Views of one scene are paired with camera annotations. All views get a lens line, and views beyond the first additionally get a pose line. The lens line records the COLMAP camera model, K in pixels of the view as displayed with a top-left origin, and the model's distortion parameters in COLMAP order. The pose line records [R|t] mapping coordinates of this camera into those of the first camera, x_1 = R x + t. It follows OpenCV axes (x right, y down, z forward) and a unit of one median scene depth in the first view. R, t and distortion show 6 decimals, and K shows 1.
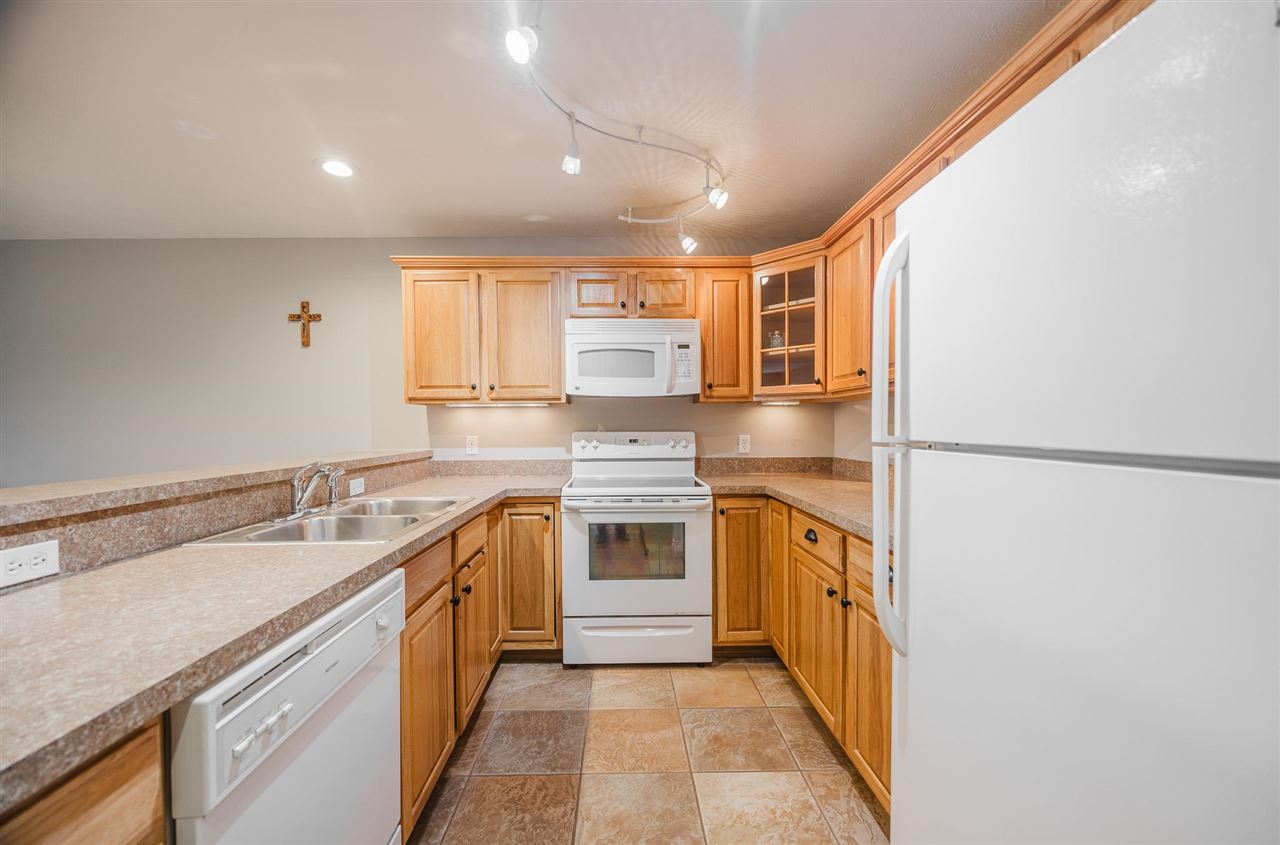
lens RADIAL K [[591.2, 0, 661.4], [0, 591.2, 436.8], [0, 0, 1]] dist [-0.002172, -0.000442]
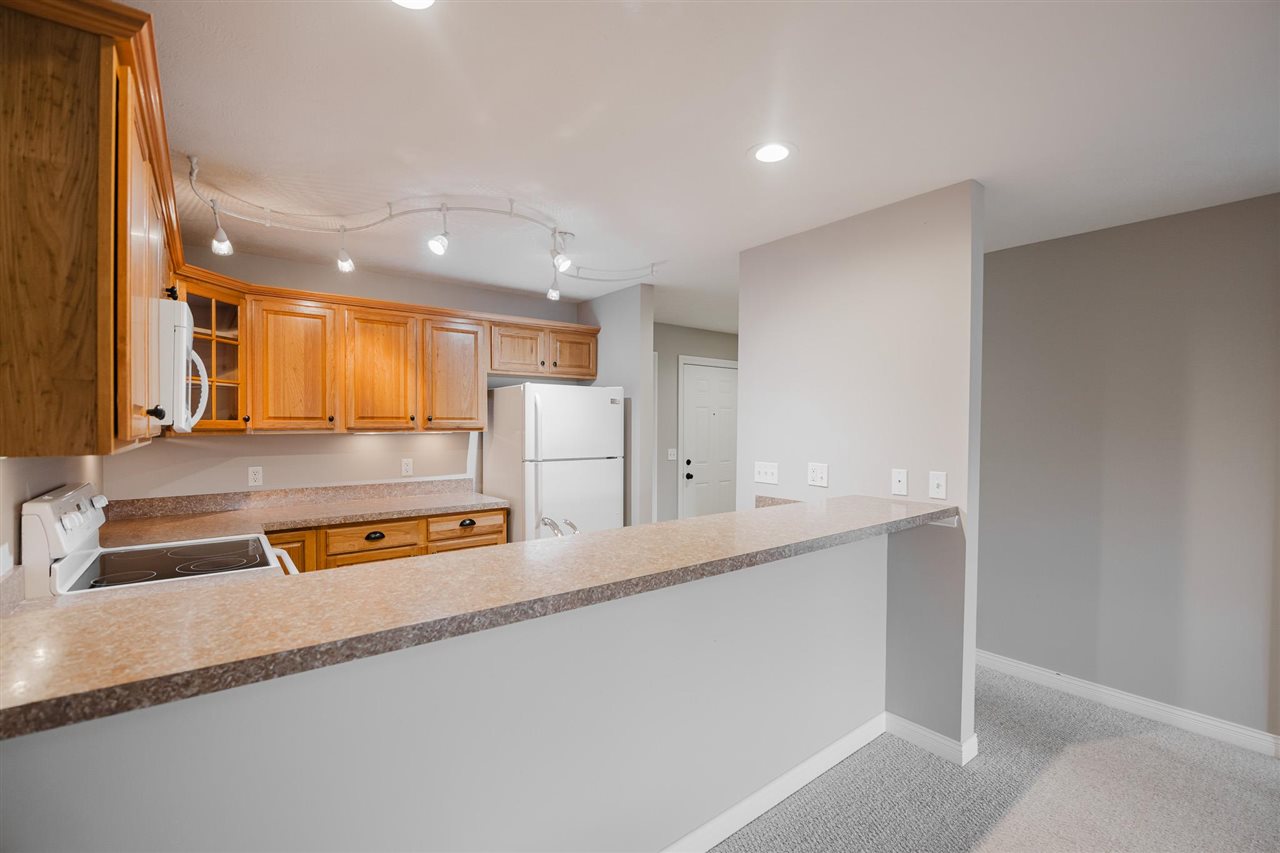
lens RADIAL K [[566.4, 0, 632.5], [0, 566.4, 433.1], [0, 0, 1]] dist [-0.010224, 0.001134]
pose [[-0.621123, -0.007232, 0.783680, -2.205247], [0.070758, 0.995356, 0.065266, -0.143582], [-0.780512, 0.095990, -0.617727, 2.004309]]
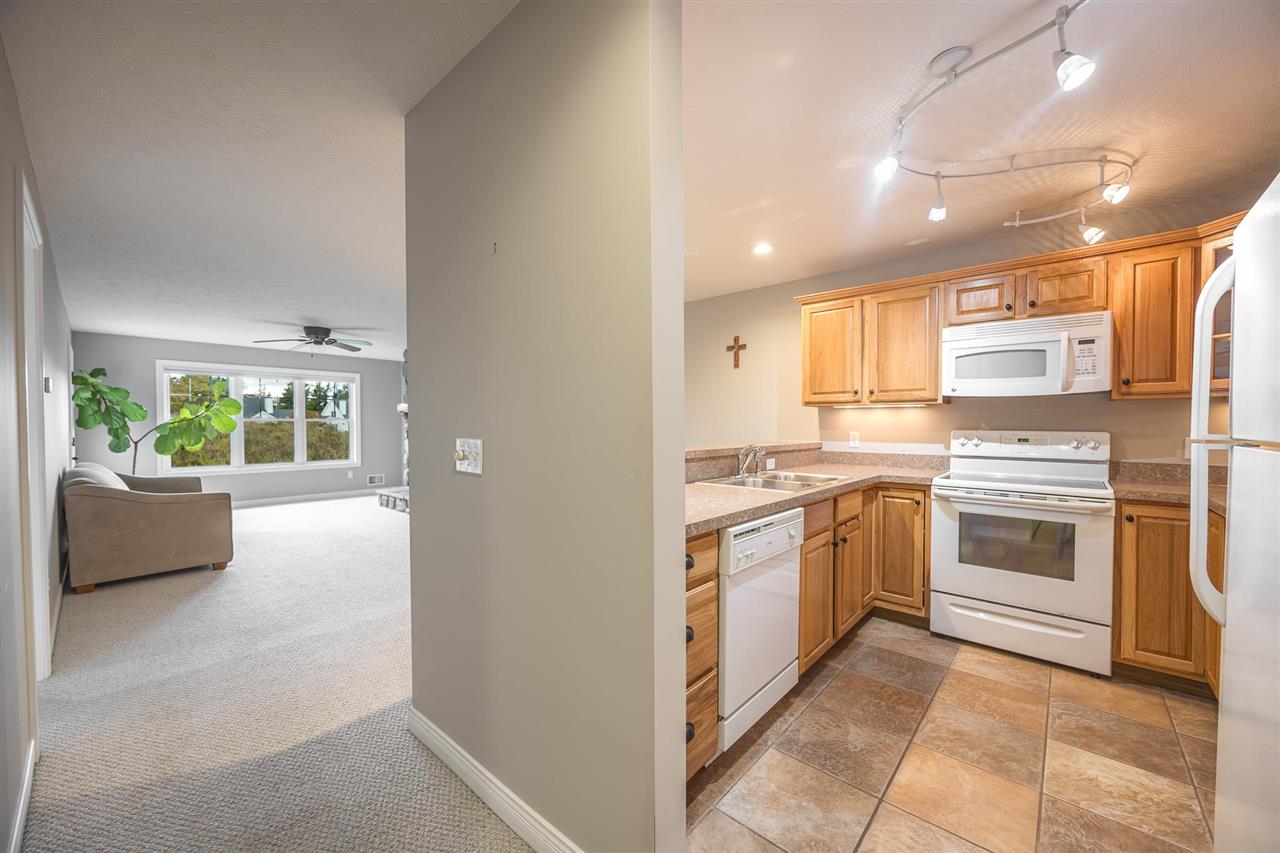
lens RADIAL K [[491.4, 0, 647.2], [0, 491.4, 430.1], [0, 0, 1]] dist [-0.001506, -0.000476]
pose [[0.756988, 0.017288, -0.653200, 0.034269], [-0.020416, 0.999788, 0.002801, 0.001979], [0.653110, 0.011216, 0.757180, -0.088064]]
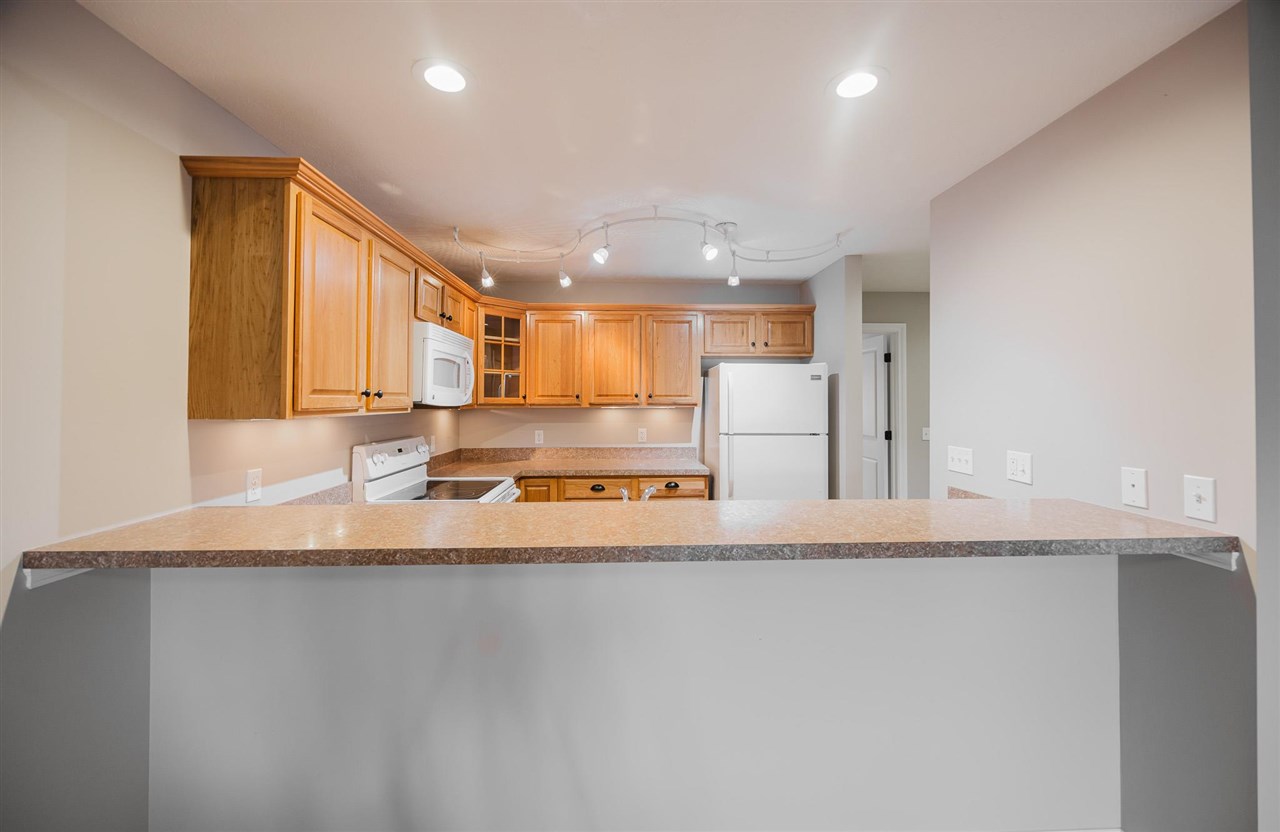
lens RADIAL K [[494.1, 0, 625.6], [0, 494.1, 392.2], [0, 0, 1]] dist [0.000470, 0.000698]
pose [[-0.042753, 0.020991, 0.998865, -2.297898], [0.086719, 0.996084, -0.017221, -0.108019], [-0.995315, 0.085885, -0.044406, 1.577540]]
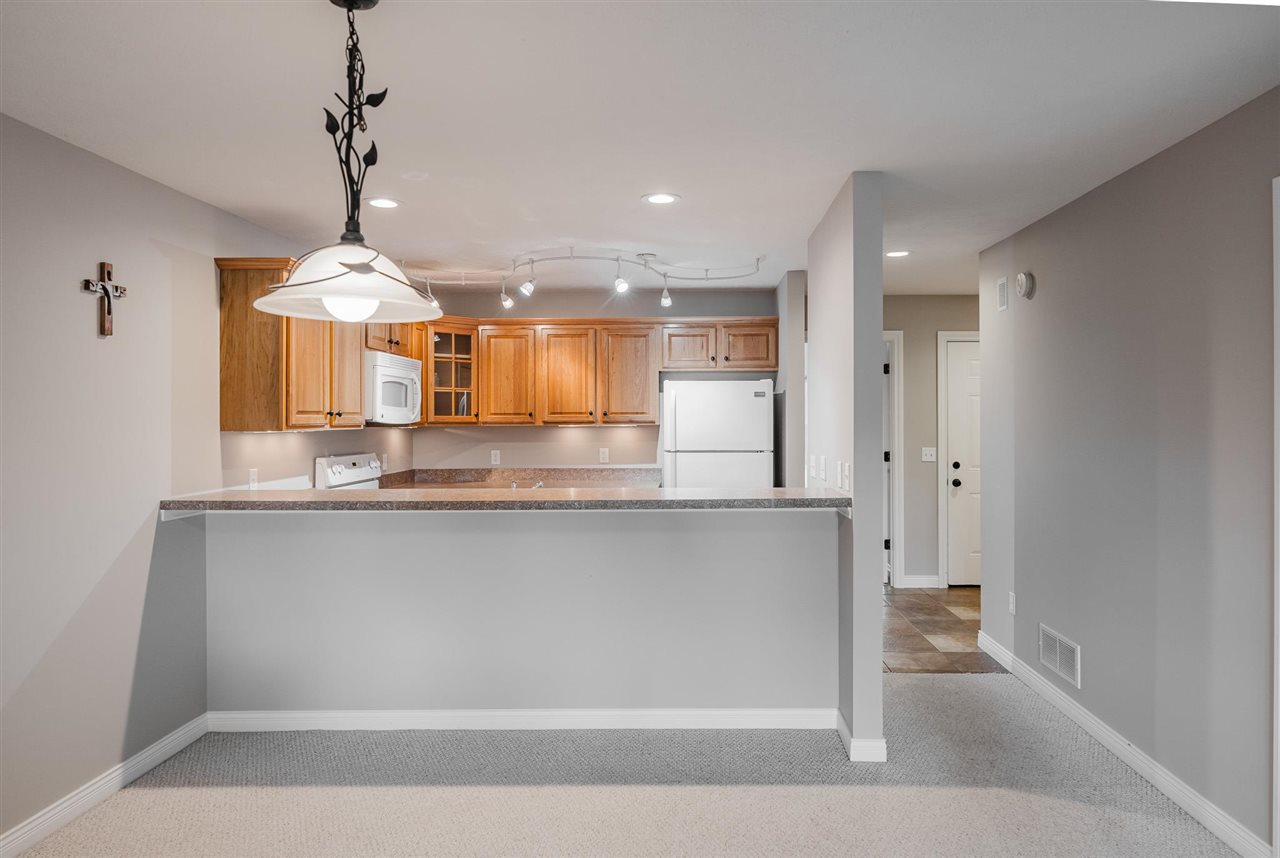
lens RADIAL K [[781.8, 0, 639.3], [0, 781.8, 421.2], [0, 0, 1]] dist [0.000146, 0.000496]
pose [[0.026080, 0.001693, 0.999658, -3.277467], [0.089749, 0.995956, -0.004028, -0.067523], [-0.995623, 0.089823, 0.025823, 1.207339]]
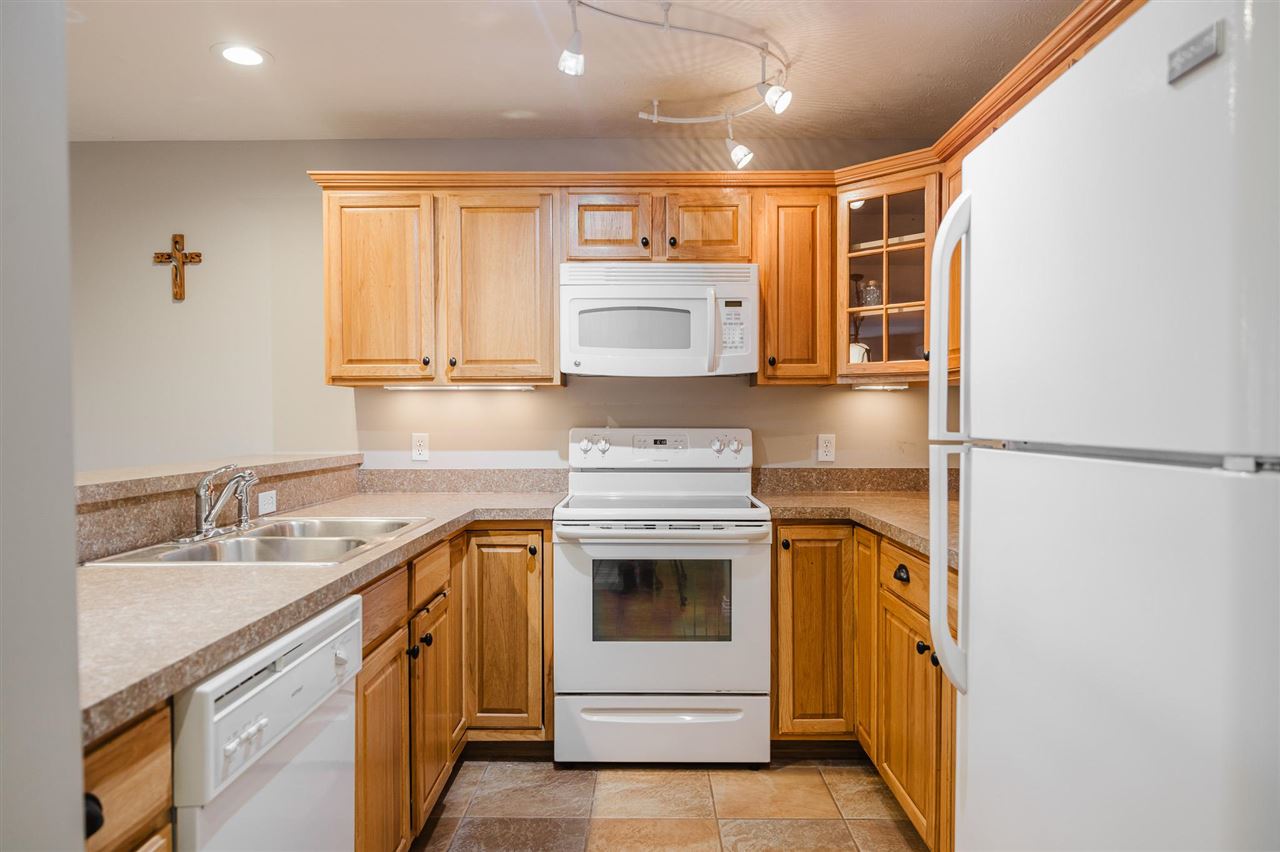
lens RADIAL K [[897.0, 0, 700.6], [0, 897.0, 430.7], [0, 0, 1]] dist [-0.003982, 0.001062]
pose [[0.999977, 0.005796, -0.003617, 0.007043], [-0.005819, 0.999962, -0.006470, 0.001306], [0.003579, 0.006491, 0.999973, -0.054676]]
